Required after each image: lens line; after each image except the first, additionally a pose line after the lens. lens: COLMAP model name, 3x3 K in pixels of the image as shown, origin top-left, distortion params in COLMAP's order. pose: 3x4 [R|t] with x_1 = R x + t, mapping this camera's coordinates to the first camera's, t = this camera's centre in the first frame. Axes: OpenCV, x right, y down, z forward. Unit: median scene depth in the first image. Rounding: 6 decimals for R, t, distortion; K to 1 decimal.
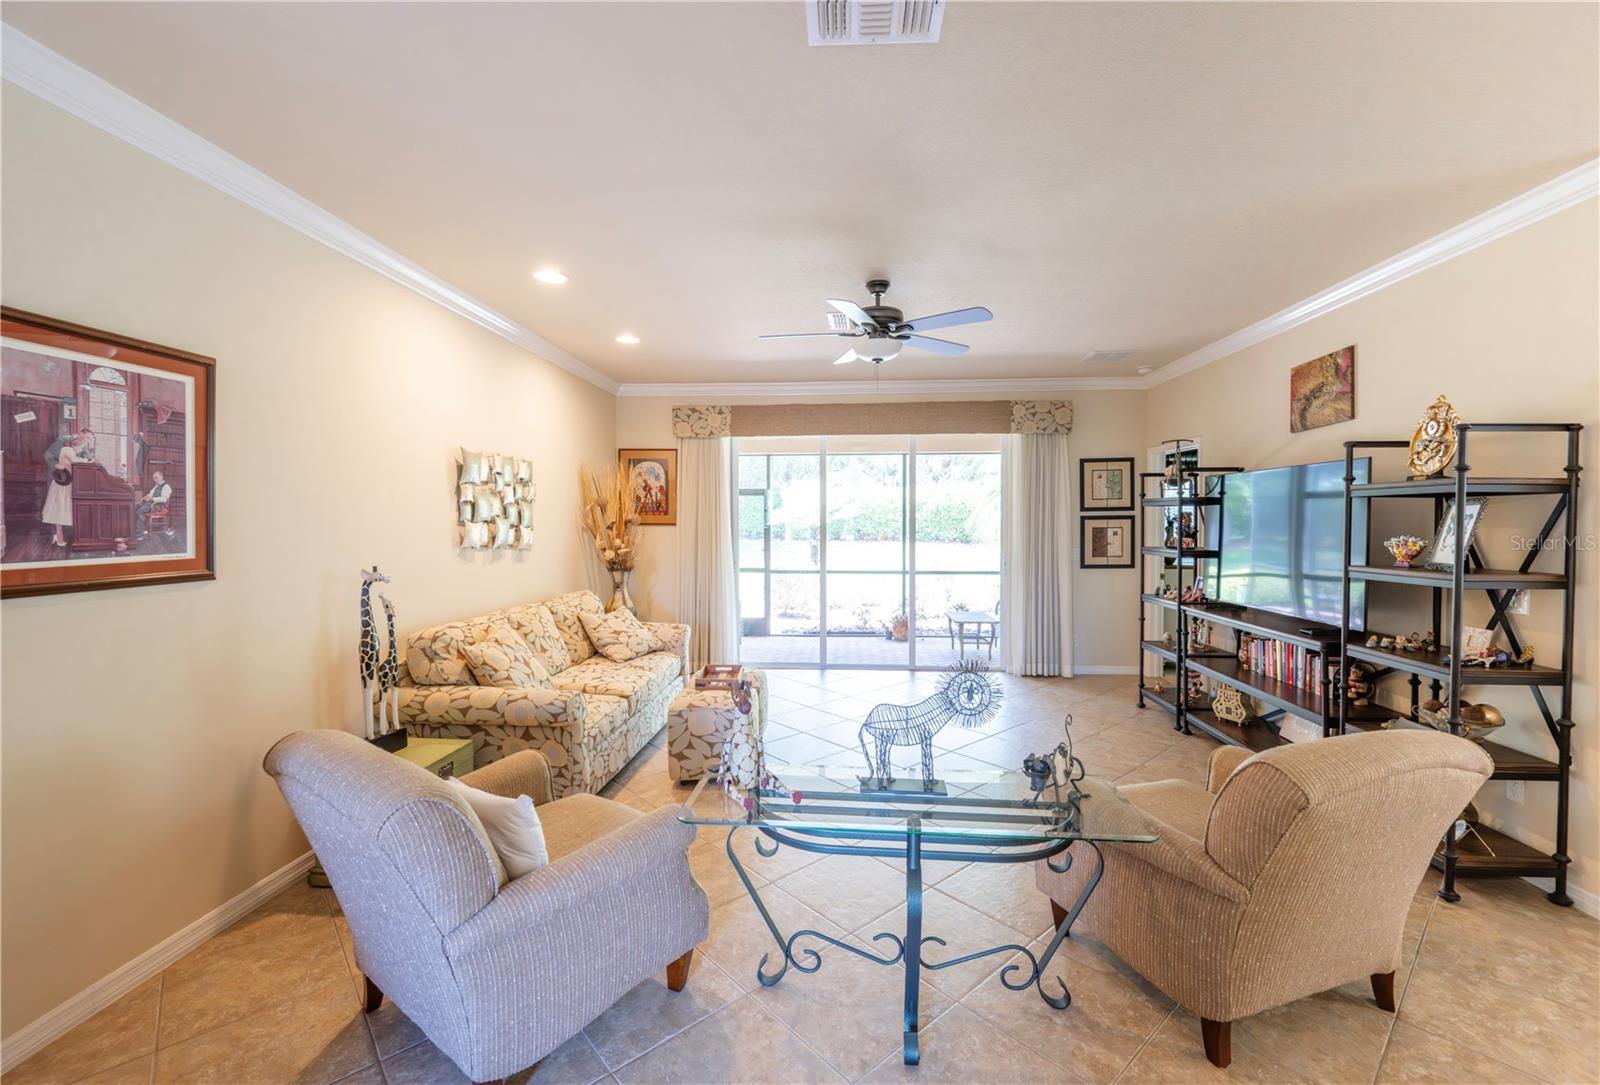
lens RADIAL K [[662.2, 0, 802.5], [0, 662.2, 535.1], [0, 0, 1]] dist [-0.000301, -0.000011]
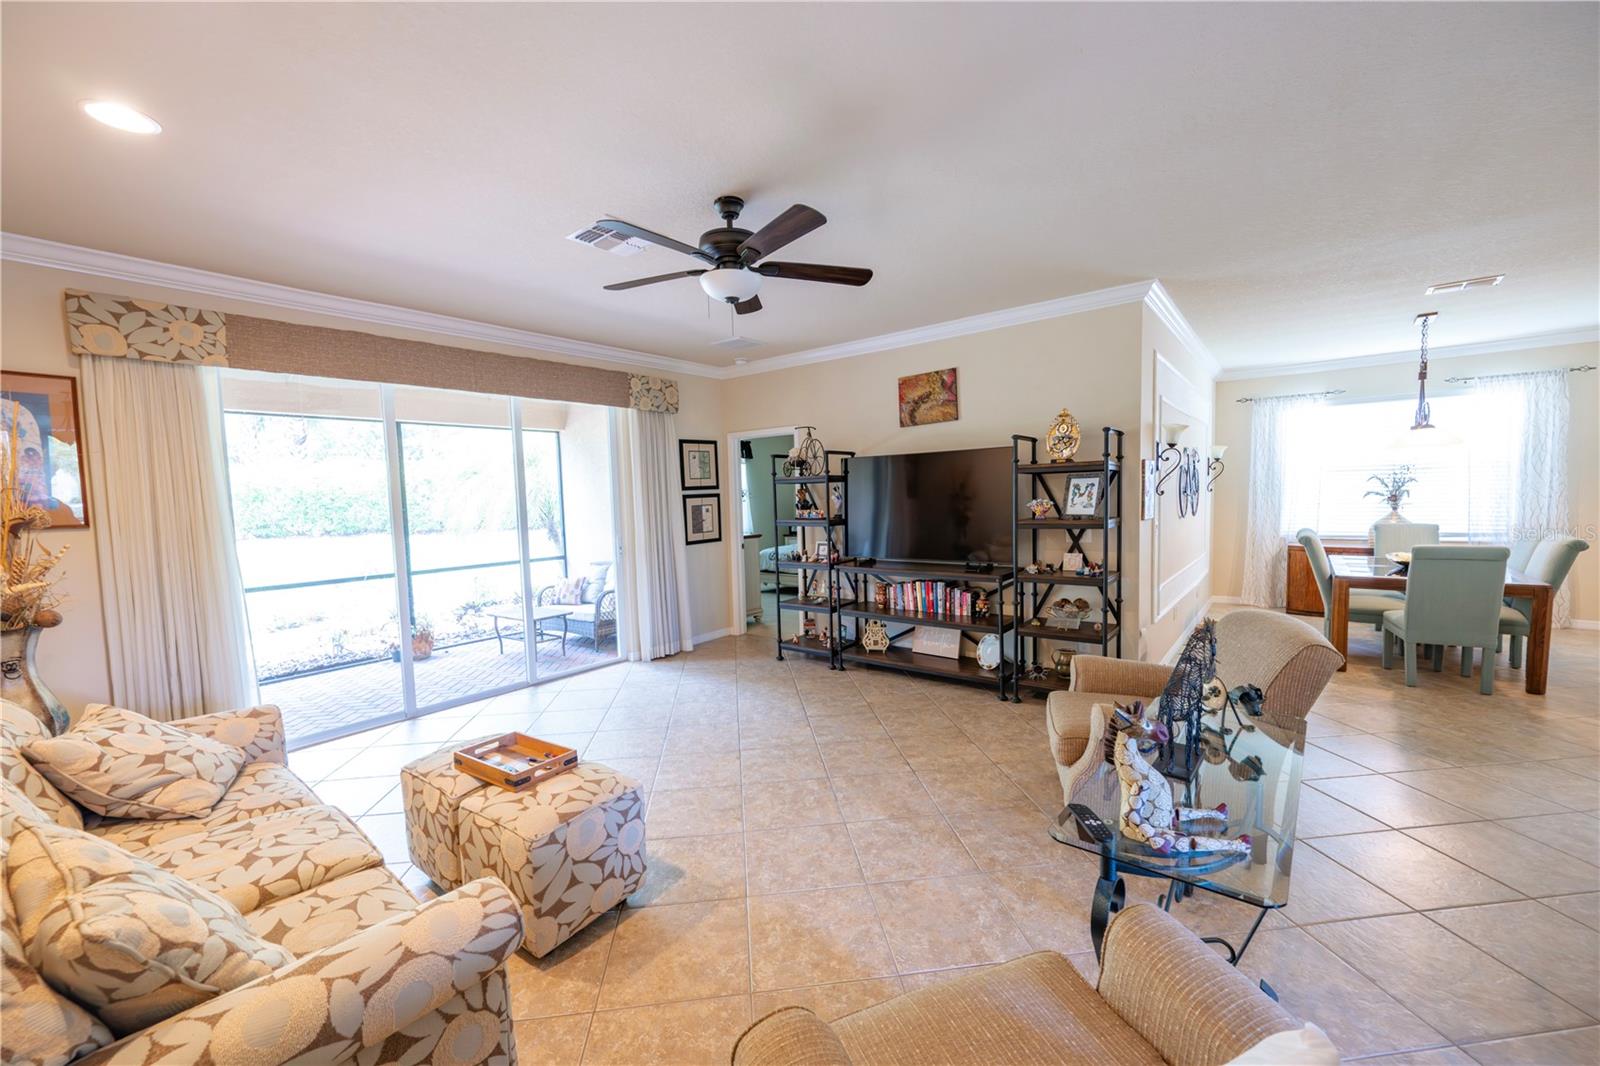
lens RADIAL K [[626.3, 0, 800.9], [0, 626.3, 536.0], [0, 0, 1]] dist [-0.001255, 0.000031]
pose [[0.575311, -0.071392, 0.814813, -0.283677], [0.048960, 0.997403, 0.052821, -0.007645], [-0.816468, 0.009505, 0.577312, 0.291104]]
